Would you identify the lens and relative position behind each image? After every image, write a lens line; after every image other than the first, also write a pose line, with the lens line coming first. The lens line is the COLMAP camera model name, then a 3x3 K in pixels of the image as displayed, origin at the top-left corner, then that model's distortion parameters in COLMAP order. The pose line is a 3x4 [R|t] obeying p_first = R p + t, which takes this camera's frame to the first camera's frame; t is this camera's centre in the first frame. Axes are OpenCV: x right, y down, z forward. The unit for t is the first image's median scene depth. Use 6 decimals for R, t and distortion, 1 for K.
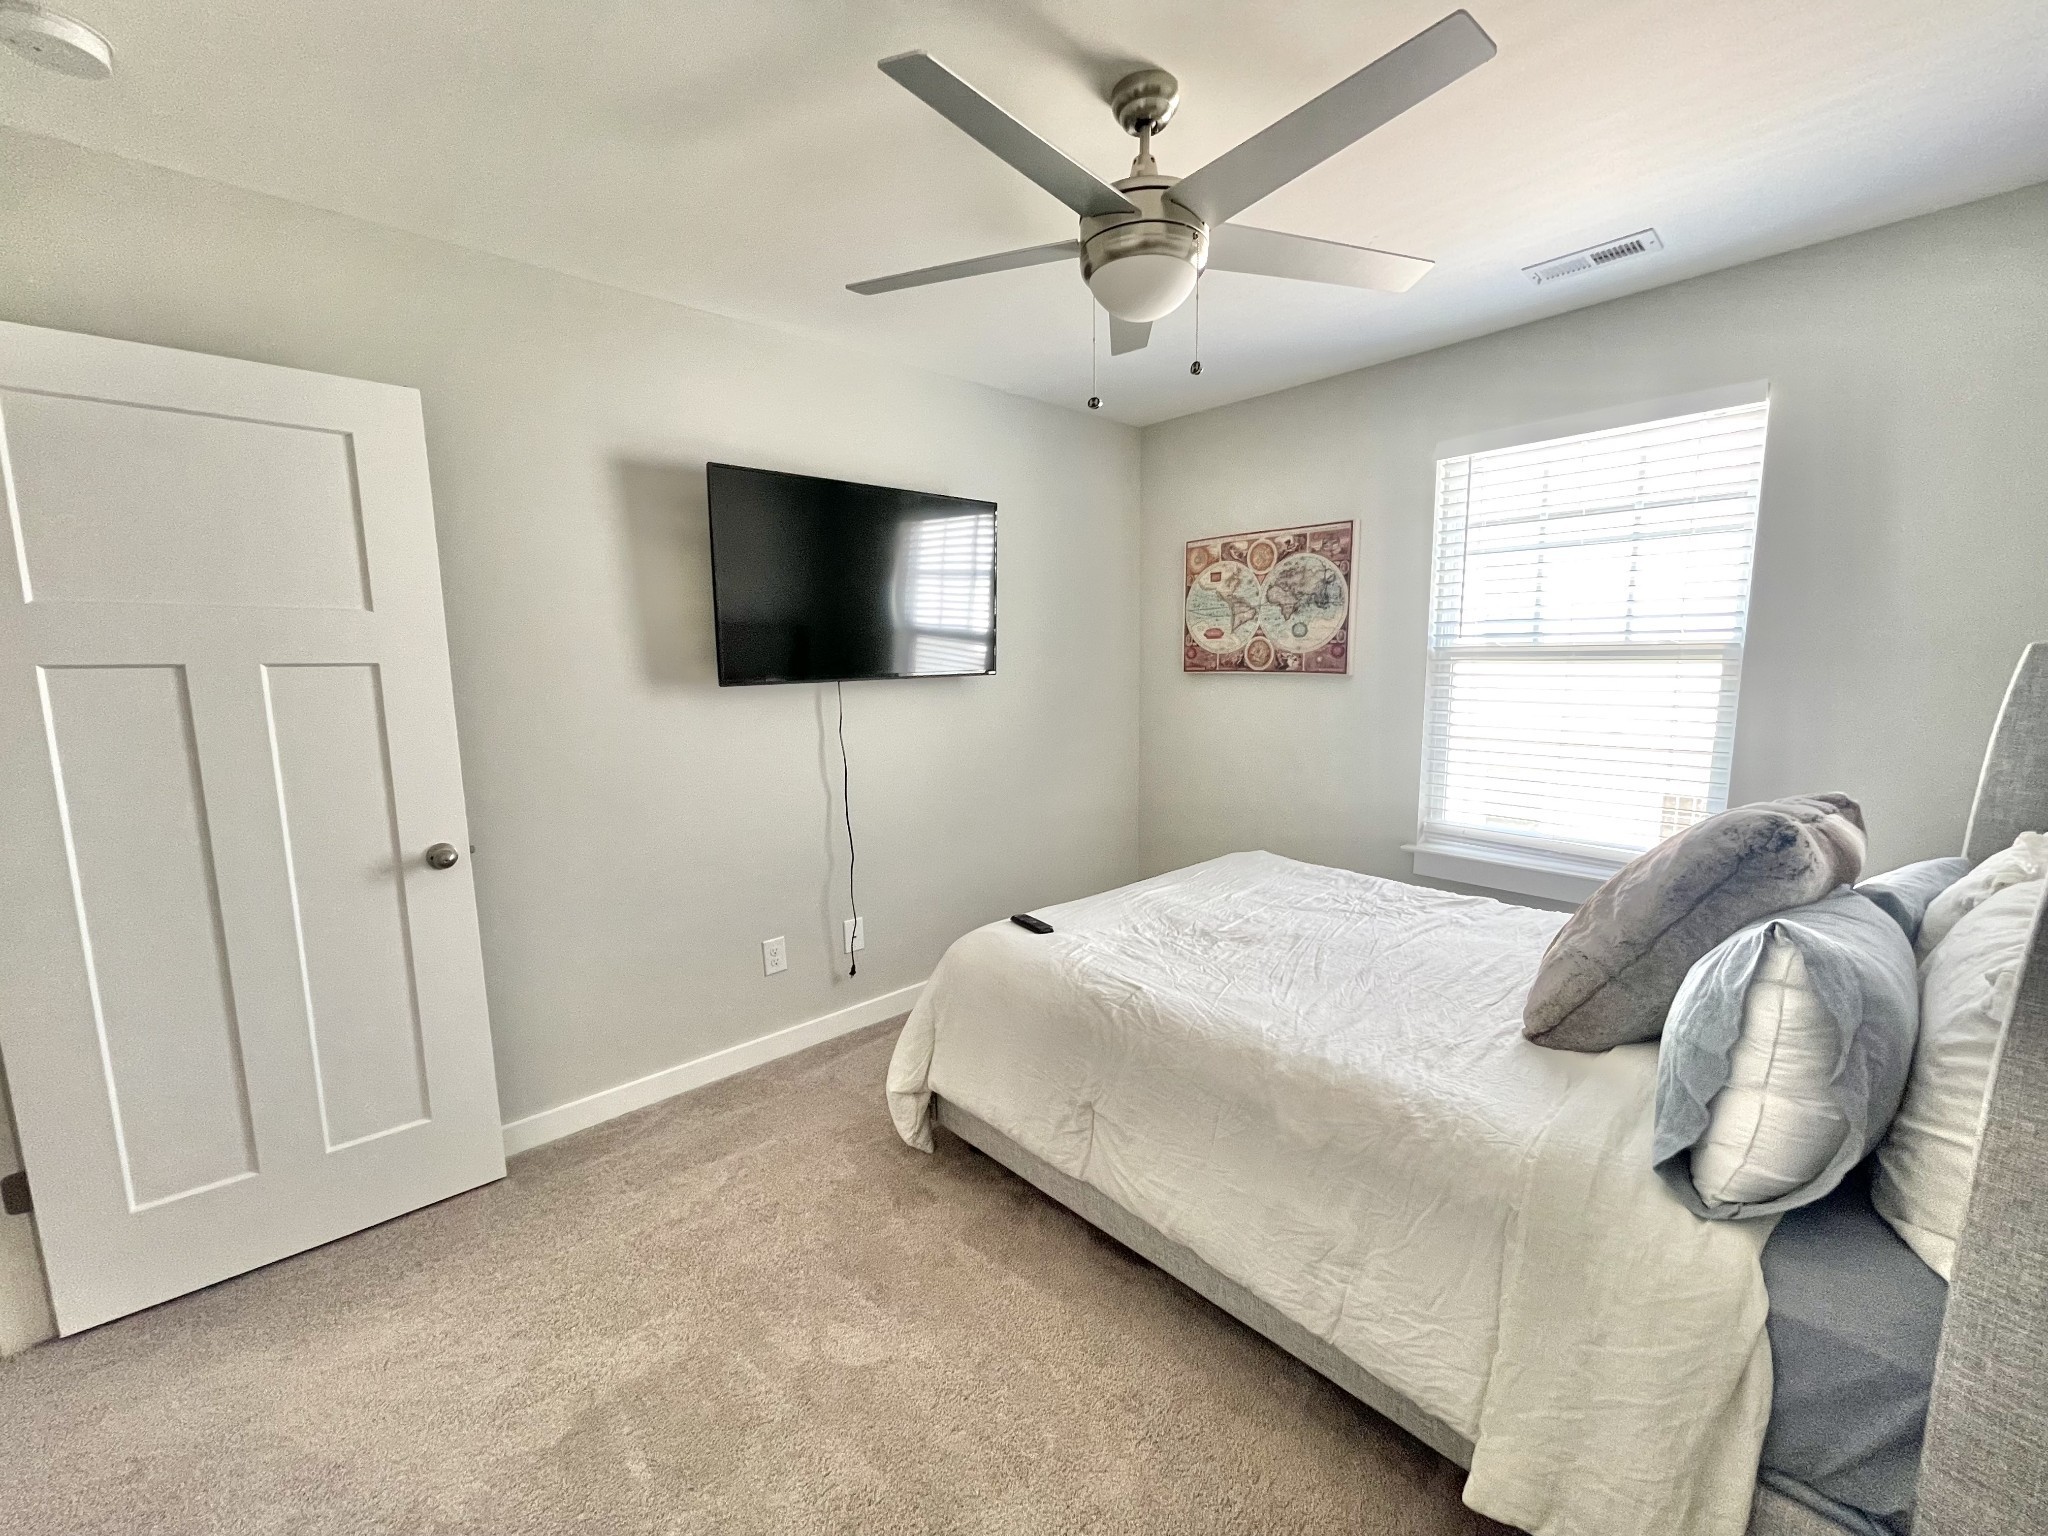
lens RADIAL K [[823.2, 0, 1014.3], [0, 823.2, 768.4], [0, 0, 1]] dist [-0.006987, 0.000882]
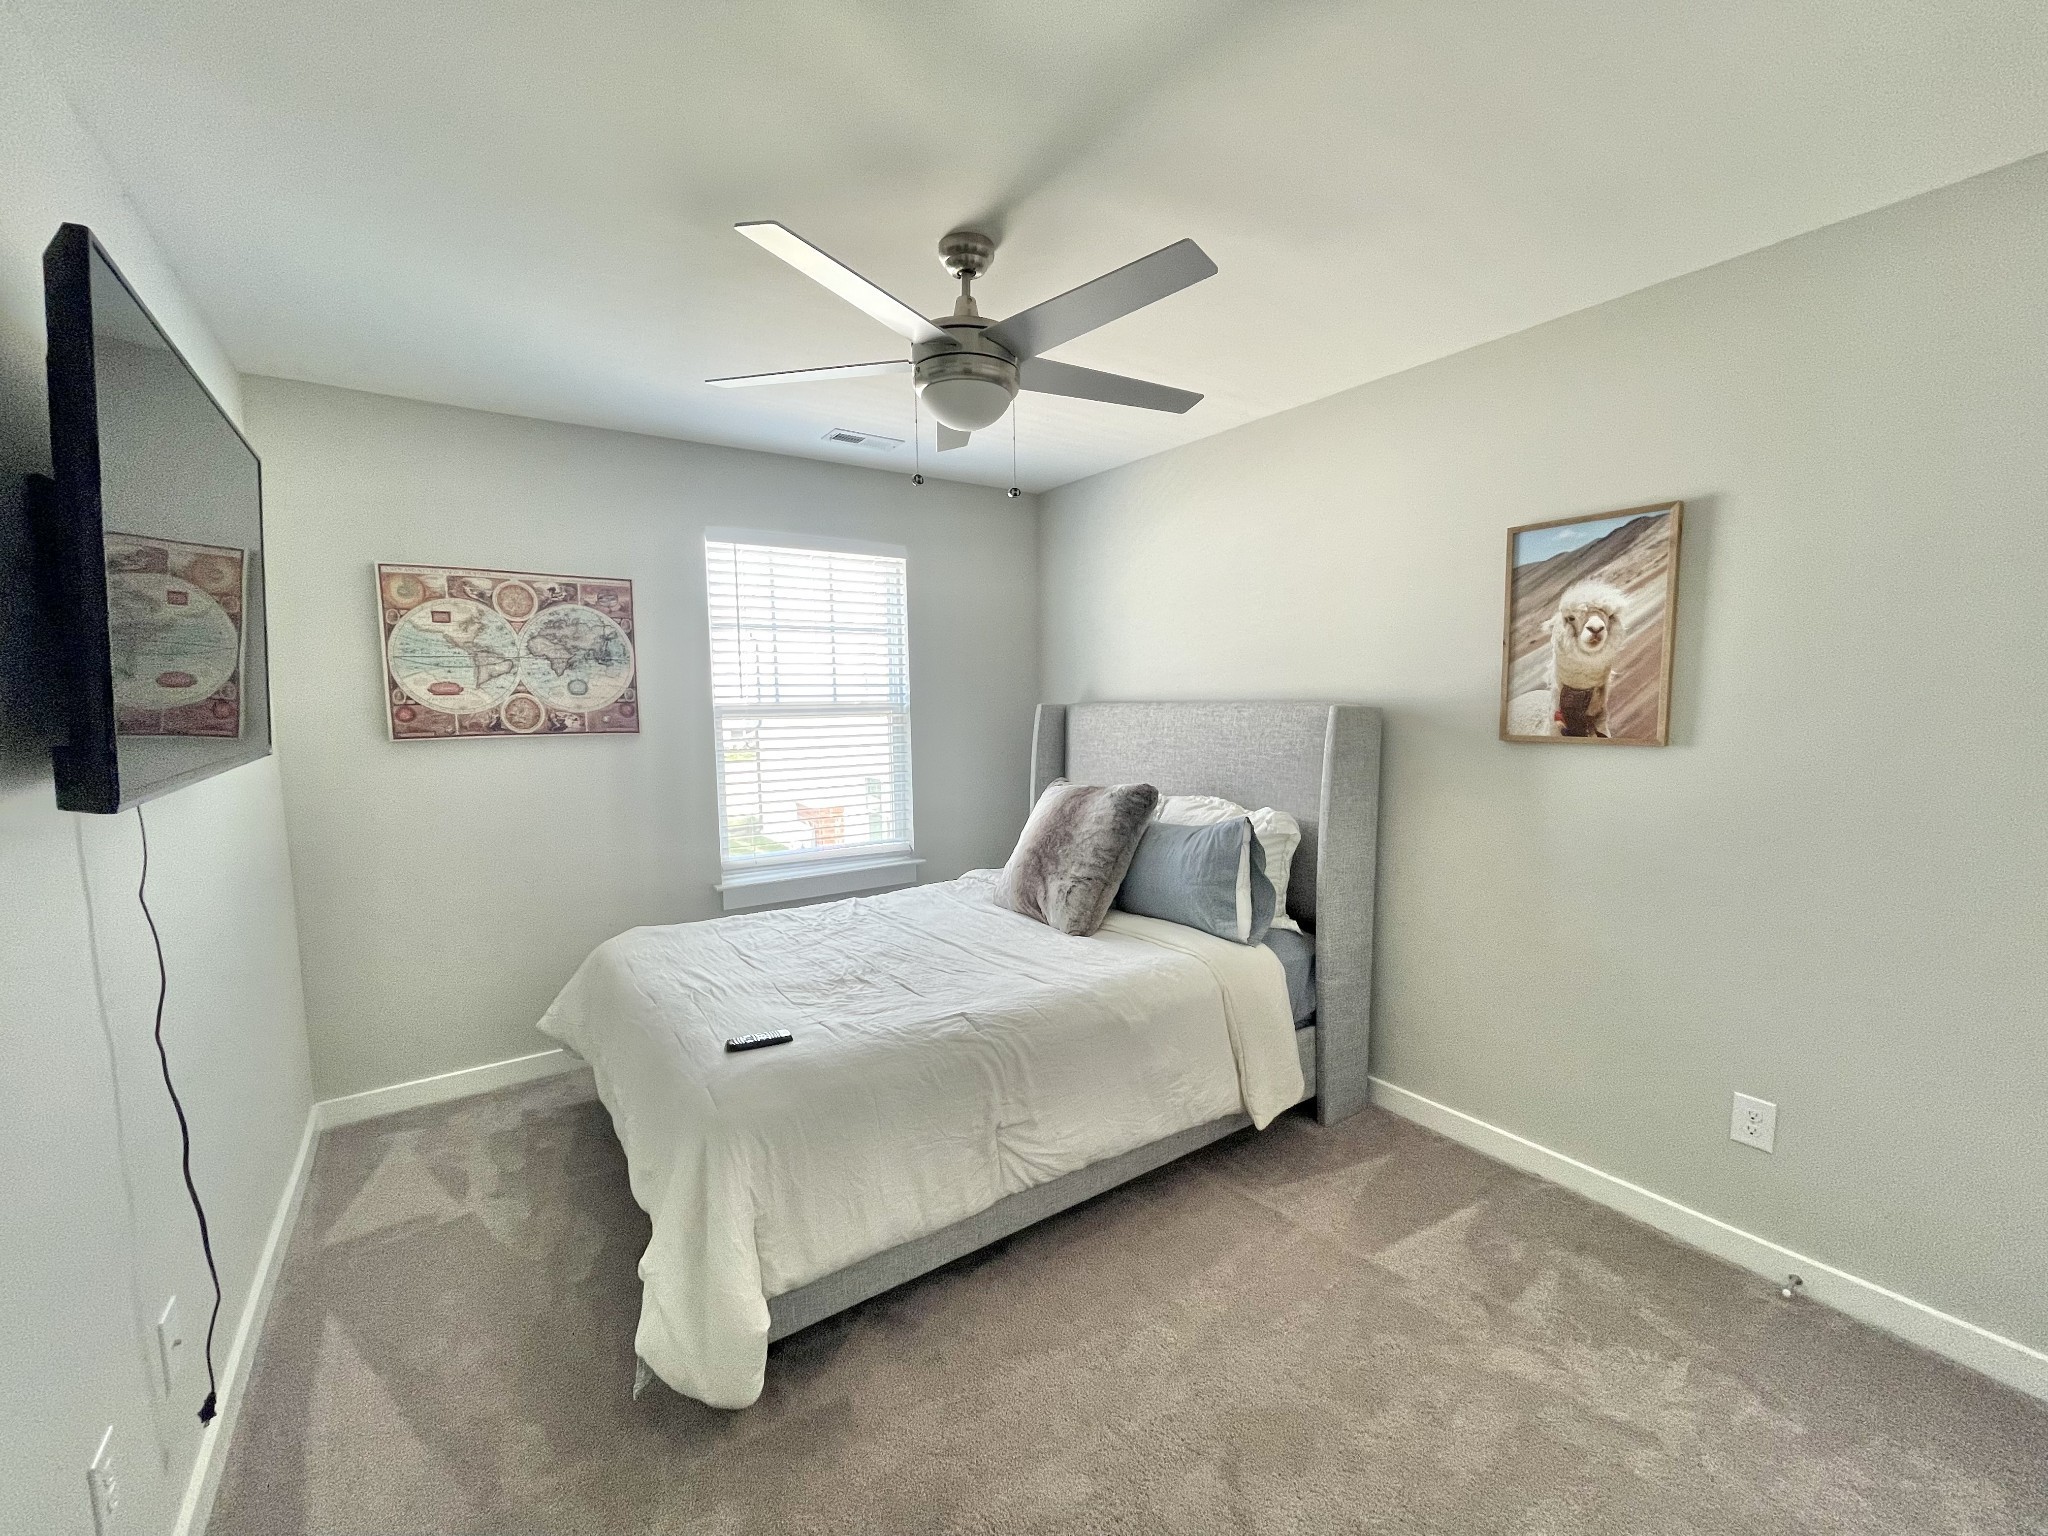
lens RADIAL K [[823.2, 0, 1025.6], [0, 823.2, 765.6], [0, 0, 1]] dist [-0.006987, 0.000882]
pose [[0.139930, -0.073035, 0.987464, -0.483915], [0.143223, 0.988281, 0.052800, -0.057997], [-0.979748, 0.134039, 0.148750, 0.380135]]
